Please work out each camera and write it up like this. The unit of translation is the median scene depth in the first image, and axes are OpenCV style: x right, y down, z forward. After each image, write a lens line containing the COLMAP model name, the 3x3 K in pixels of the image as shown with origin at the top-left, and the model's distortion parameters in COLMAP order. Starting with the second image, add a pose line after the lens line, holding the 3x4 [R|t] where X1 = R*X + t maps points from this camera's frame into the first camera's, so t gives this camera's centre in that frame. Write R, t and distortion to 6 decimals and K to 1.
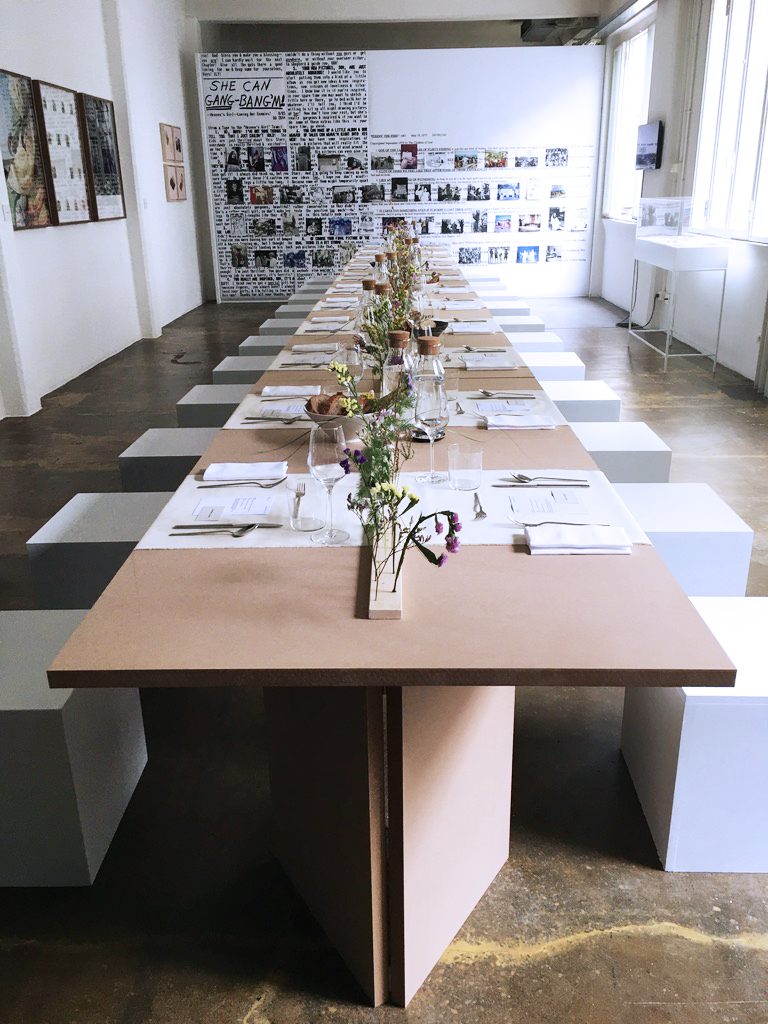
lens RADIAL K [[867.3, 0, 382.5], [0, 867.3, 518.1], [0, 0, 1]] dist [0.032312, -0.054517]
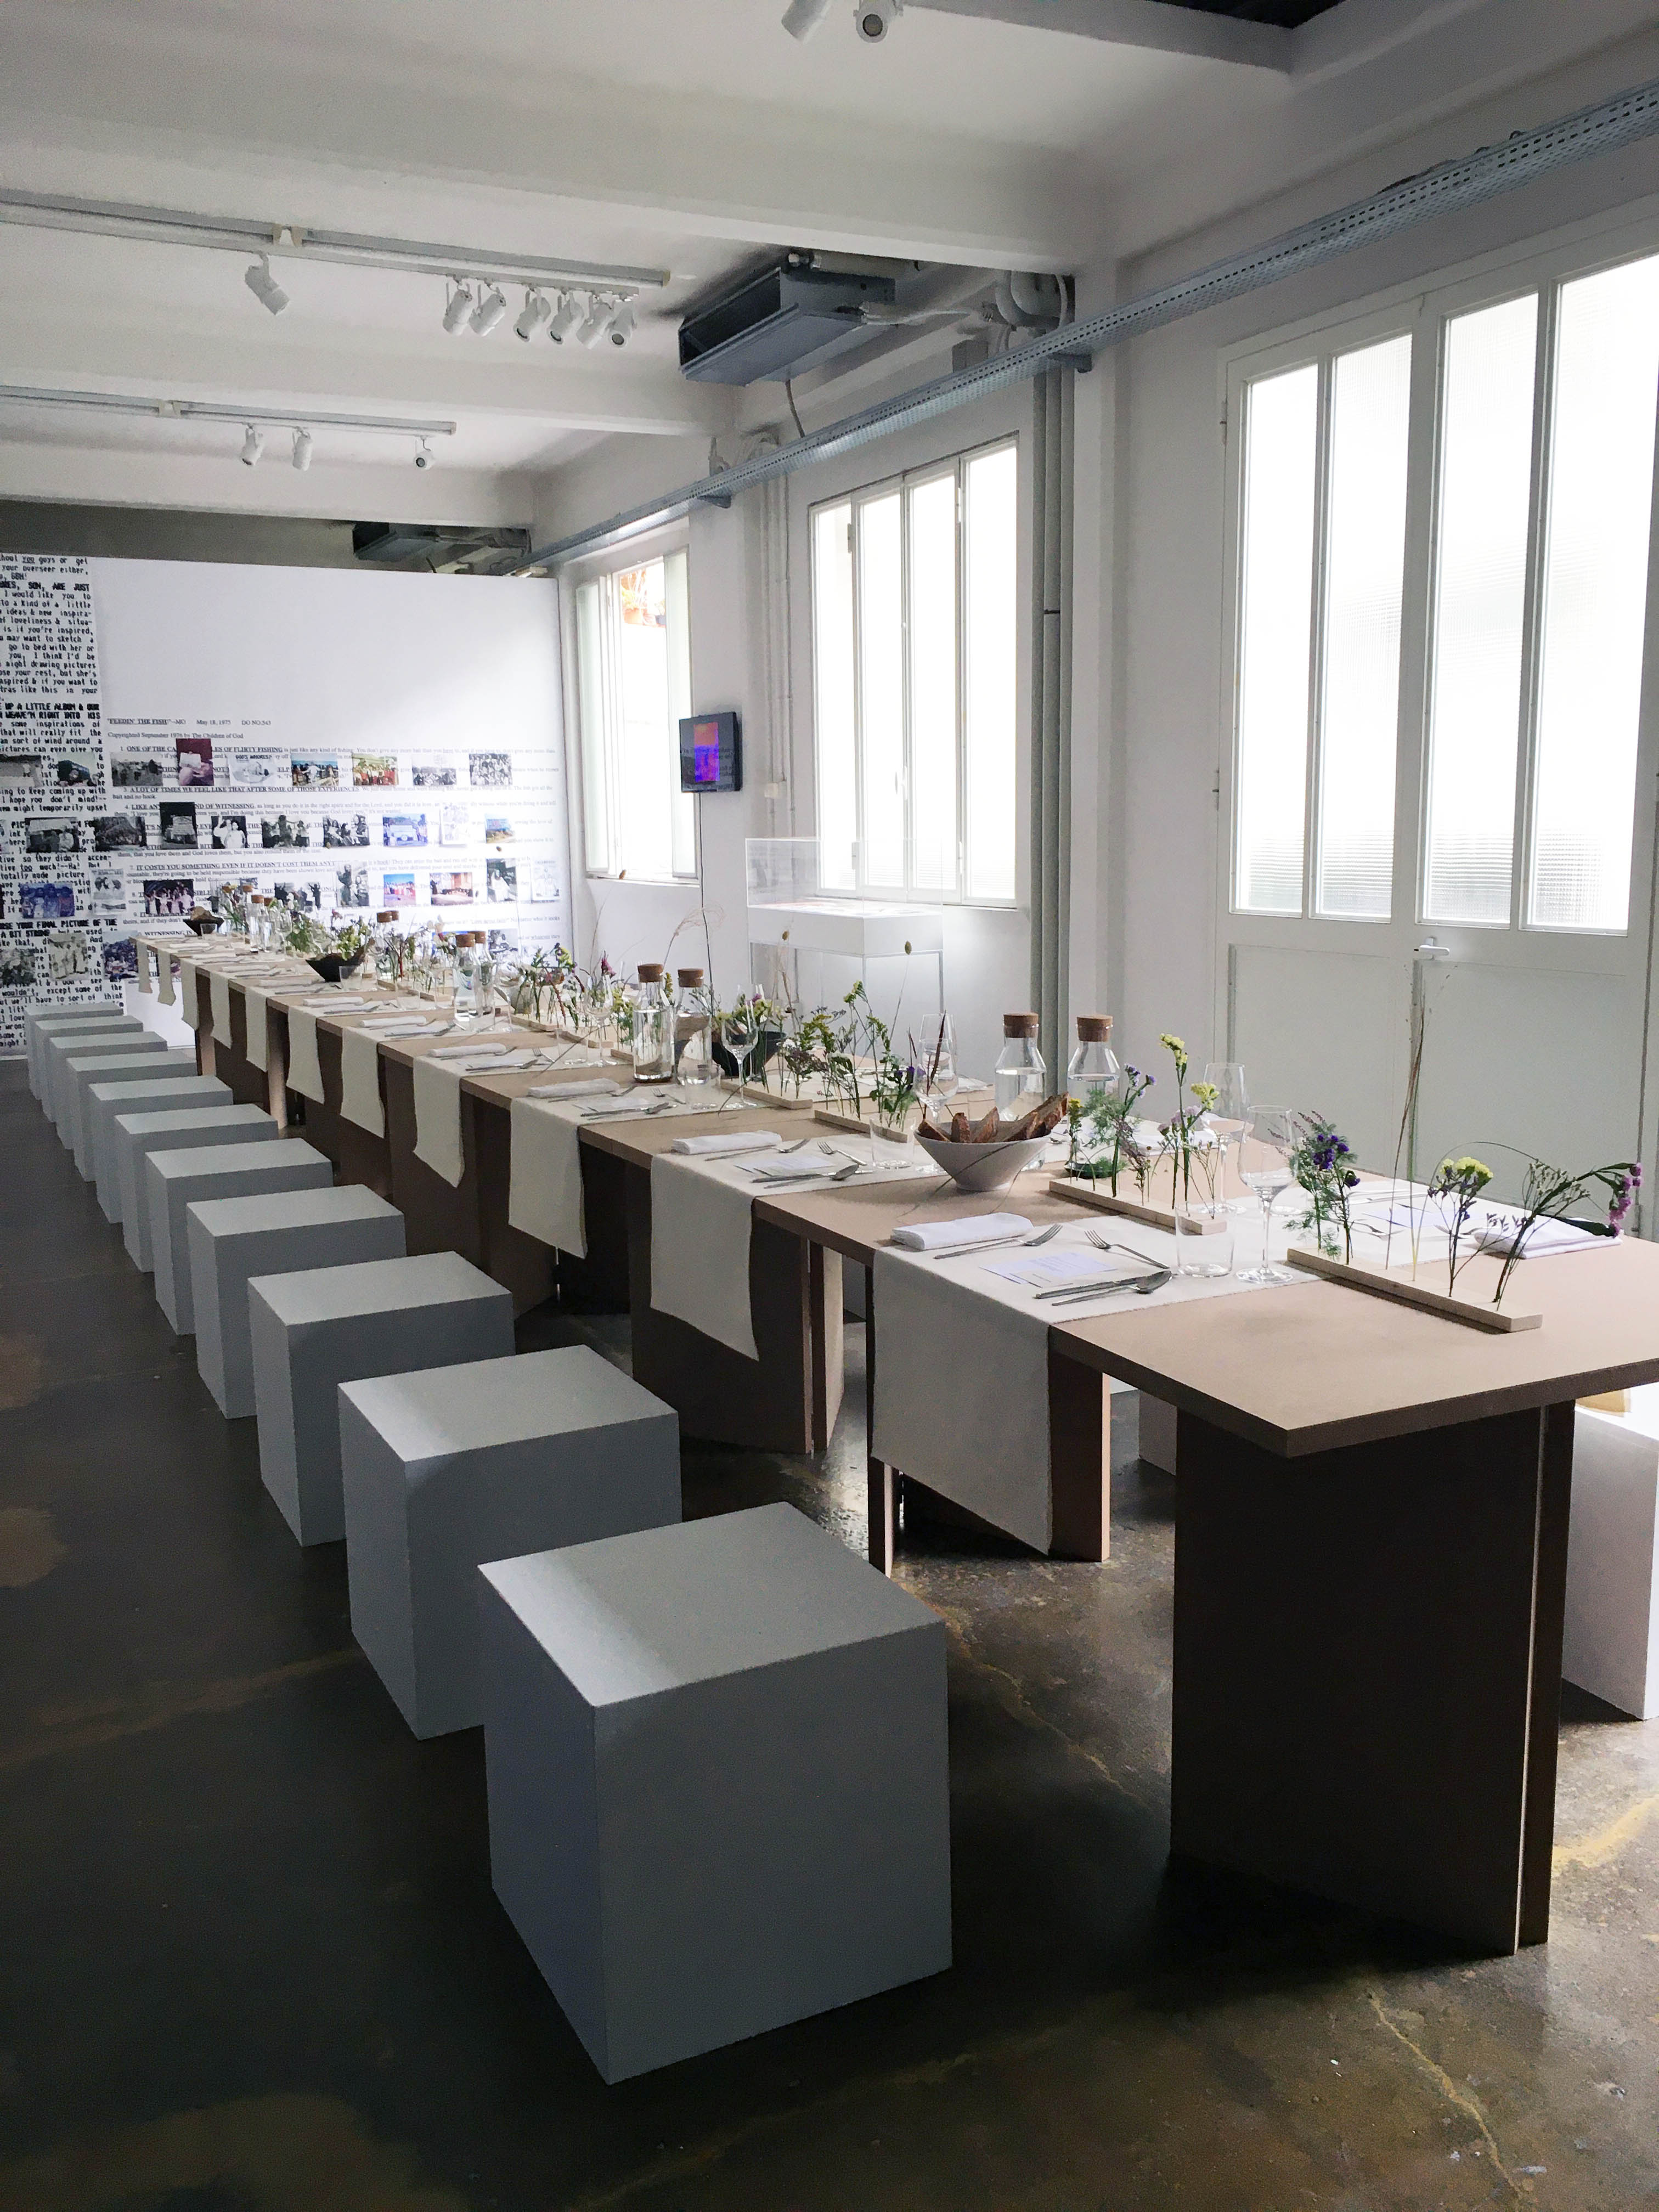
lens RADIAL K [[1873.5, 0, 823.7], [0, 1873.5, 1105.2], [0, 0, 1]] dist [0.032312, -0.054517]
pose [[0.879032, -0.068396, 0.471832, -0.169438], [0.168778, 0.970211, -0.173796, 0.014366], [-0.445889, 0.232407, 0.864390, -0.024229]]
